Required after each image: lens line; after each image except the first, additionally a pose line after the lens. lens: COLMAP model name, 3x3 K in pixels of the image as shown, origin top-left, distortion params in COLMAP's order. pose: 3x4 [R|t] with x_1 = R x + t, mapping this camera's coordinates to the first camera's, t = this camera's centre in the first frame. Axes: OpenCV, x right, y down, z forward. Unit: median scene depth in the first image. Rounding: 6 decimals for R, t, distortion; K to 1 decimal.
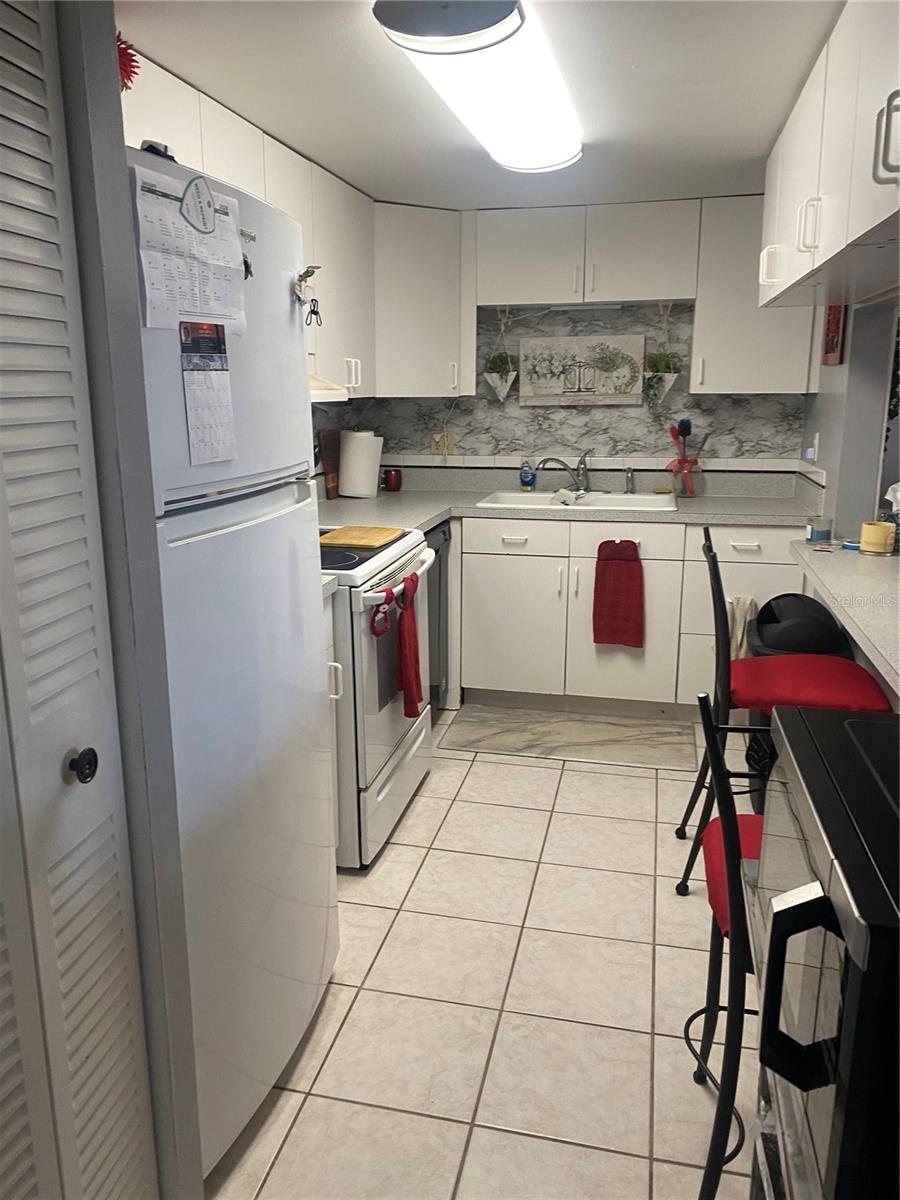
lens RADIAL K [[912.2, 0, 439.8], [0, 912.2, 600.4], [0, 0, 1]] dist [0.049790, -0.058021]
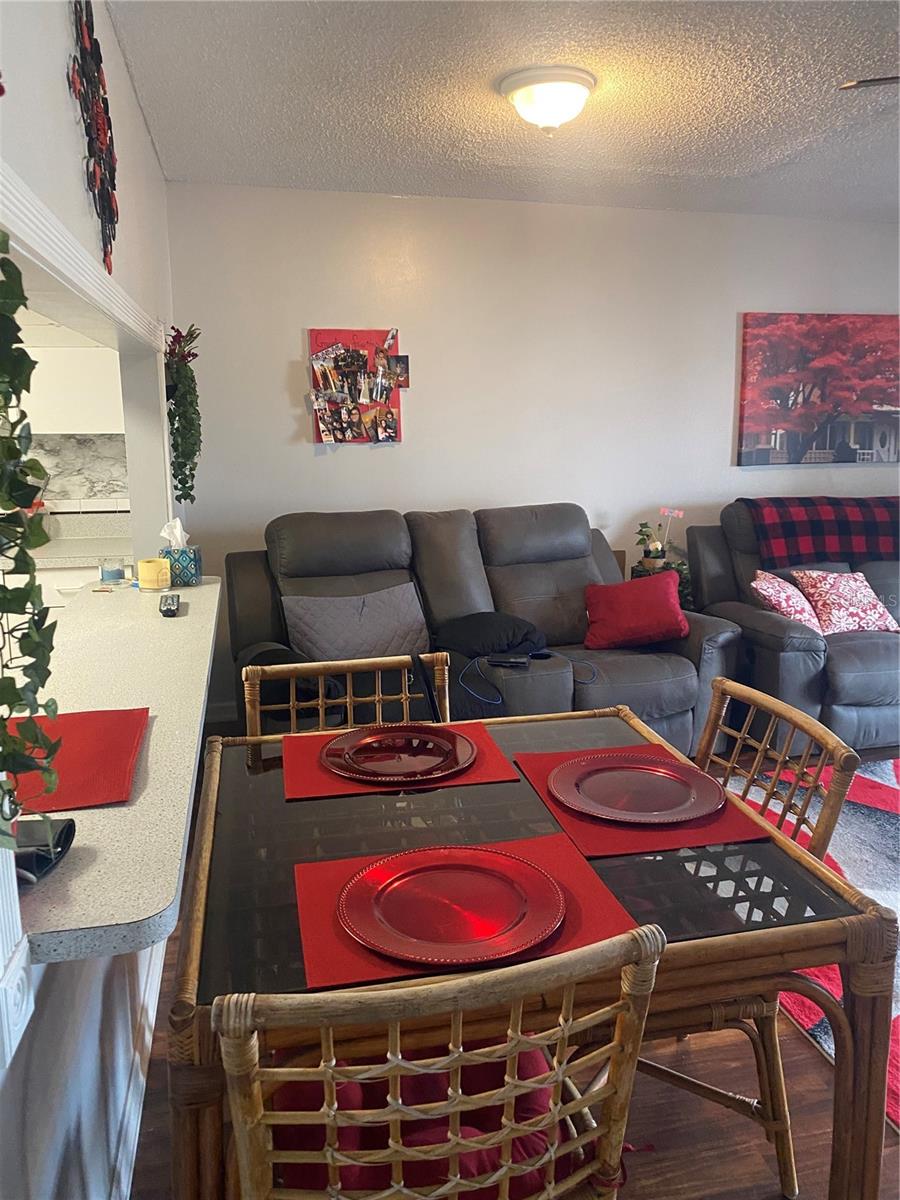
lens RADIAL K [[912.2, 0, 466.2], [0, 912.2, 585.8], [0, 0, 1]] dist [0.049790, -0.058021]
pose [[0.893861, -0.073368, 0.442301, 0.242415], [0.098002, 0.994637, -0.033067, 0.009181], [-0.437503, 0.072903, 0.896257, -0.048242]]
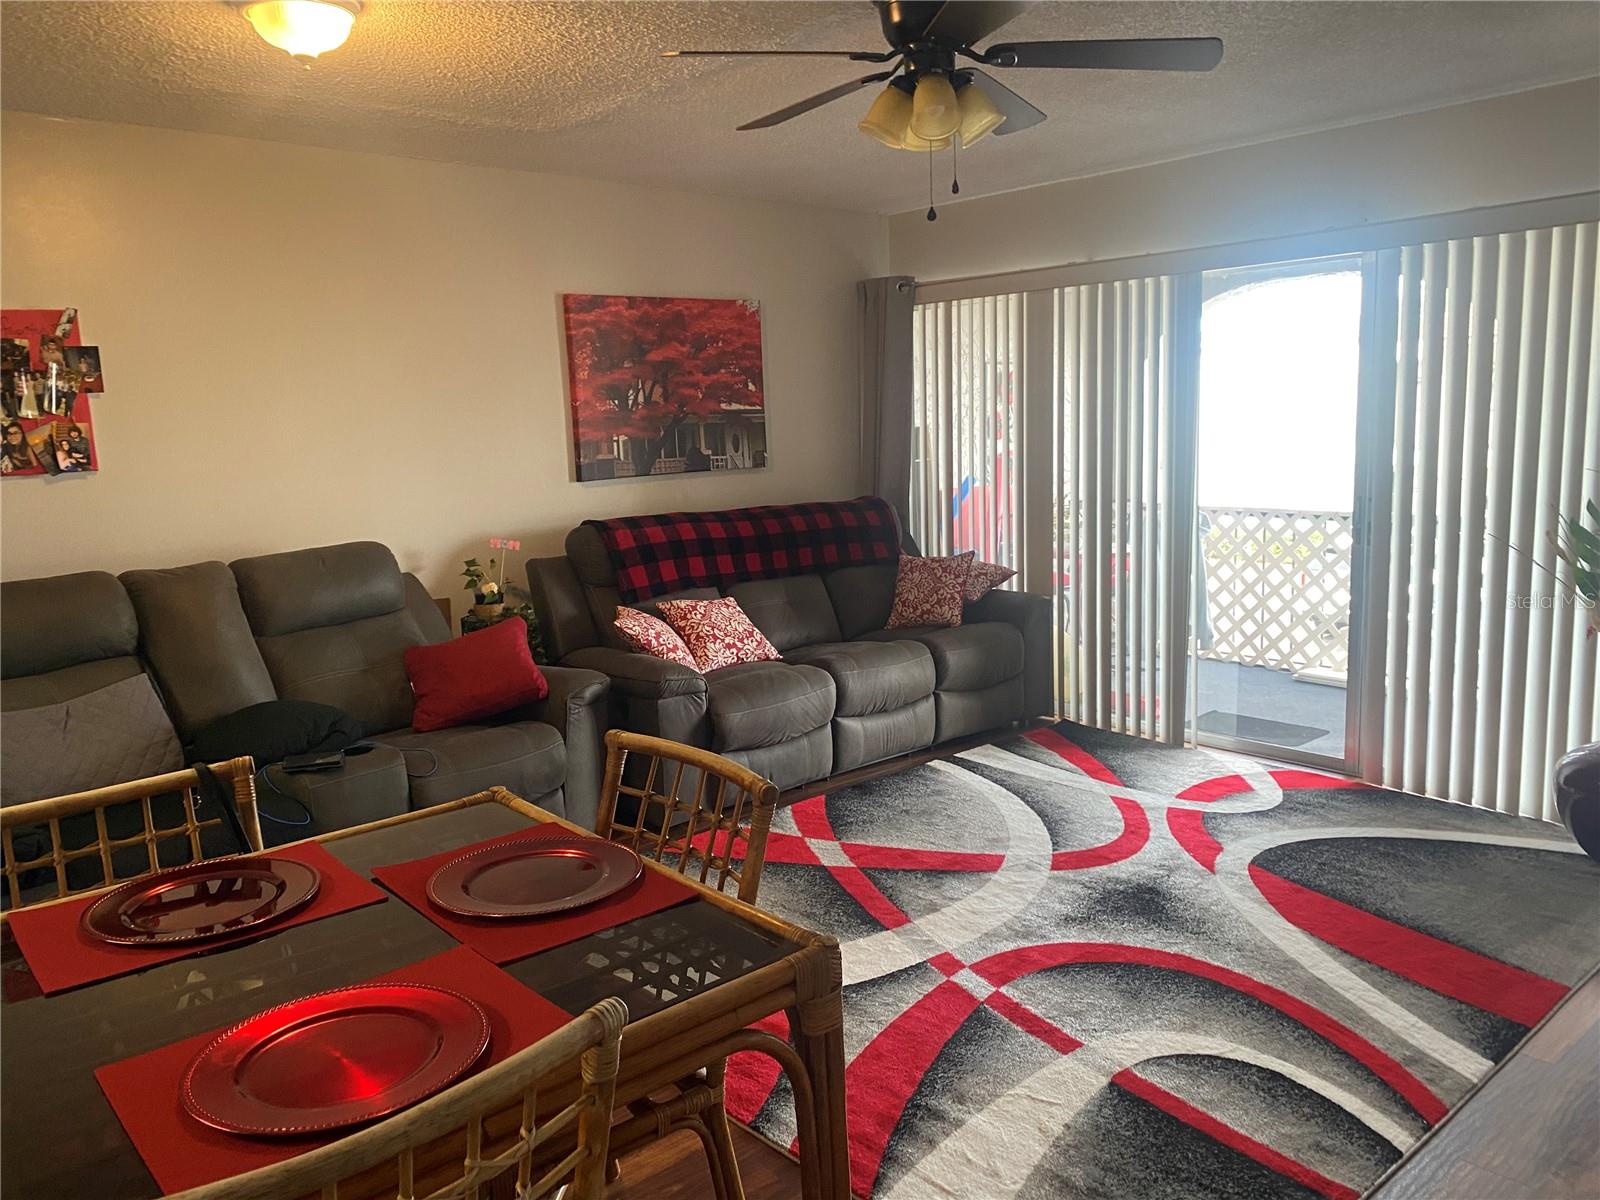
lens RADIAL K [[1216.3, 0, 790.7], [0, 1216.3, 584.8], [0, 0, 1]] dist [0.049790, -0.058021]
pose [[0.587475, -0.124817, 0.799559, 0.191735], [0.214337, 0.976747, -0.005006, 0.010155], [-0.780342, 0.174315, 0.600567, -0.070250]]
